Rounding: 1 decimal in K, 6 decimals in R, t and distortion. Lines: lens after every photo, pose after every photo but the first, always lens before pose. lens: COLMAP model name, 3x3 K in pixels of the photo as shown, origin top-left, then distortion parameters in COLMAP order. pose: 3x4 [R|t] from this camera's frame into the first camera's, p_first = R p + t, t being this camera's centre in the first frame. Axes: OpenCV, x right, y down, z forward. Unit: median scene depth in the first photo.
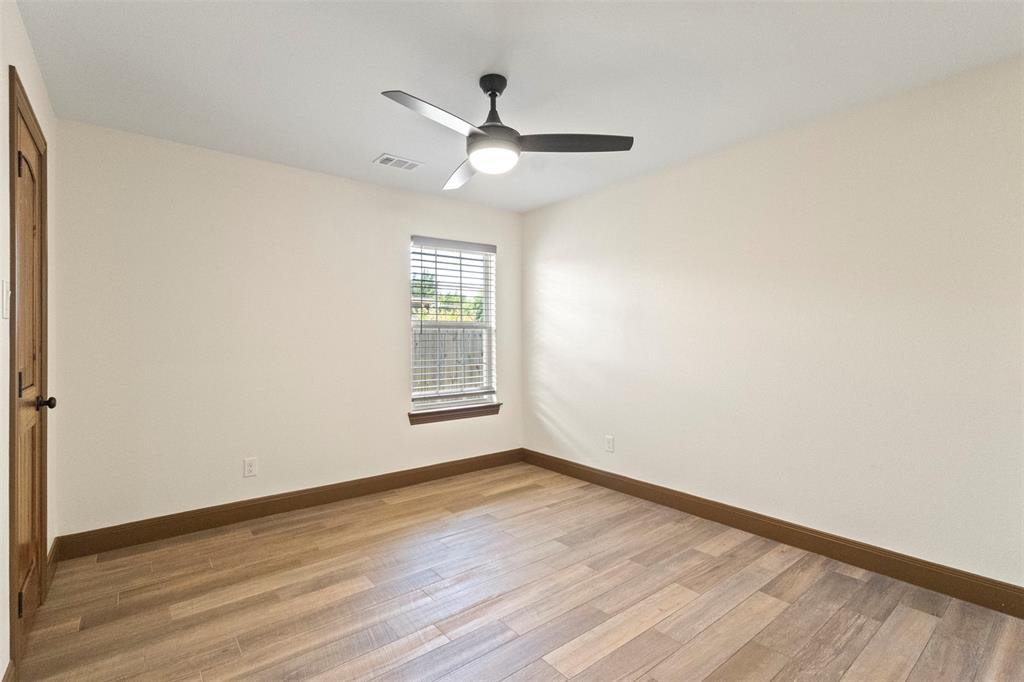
lens RADIAL K [[472.4, 0, 514.2], [0, 472.4, 339.7], [0, 0, 1]] dist [-0.003191, 0.003634]
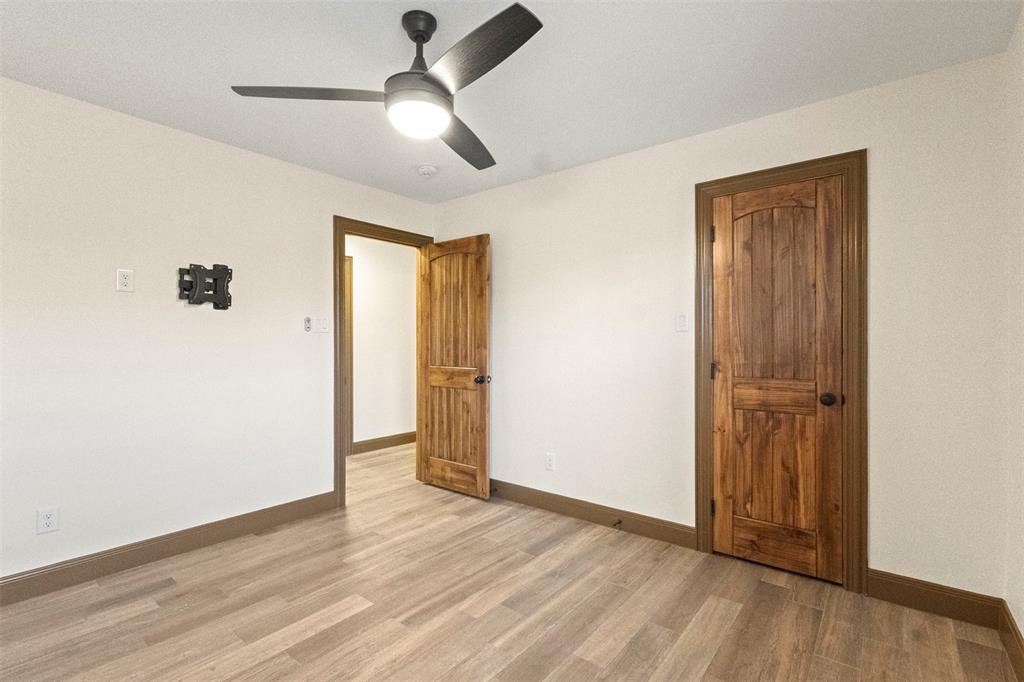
lens RADIAL K [[472.4, 0, 511.6], [0, 472.4, 342.8], [0, 0, 1]] dist [-0.003191, 0.003634]
pose [[-0.976081, 0.000569, -0.217407, -0.020916], [-0.002122, 0.999924, 0.012145, -0.013808], [0.217398, 0.012316, -0.976005, 1.909034]]
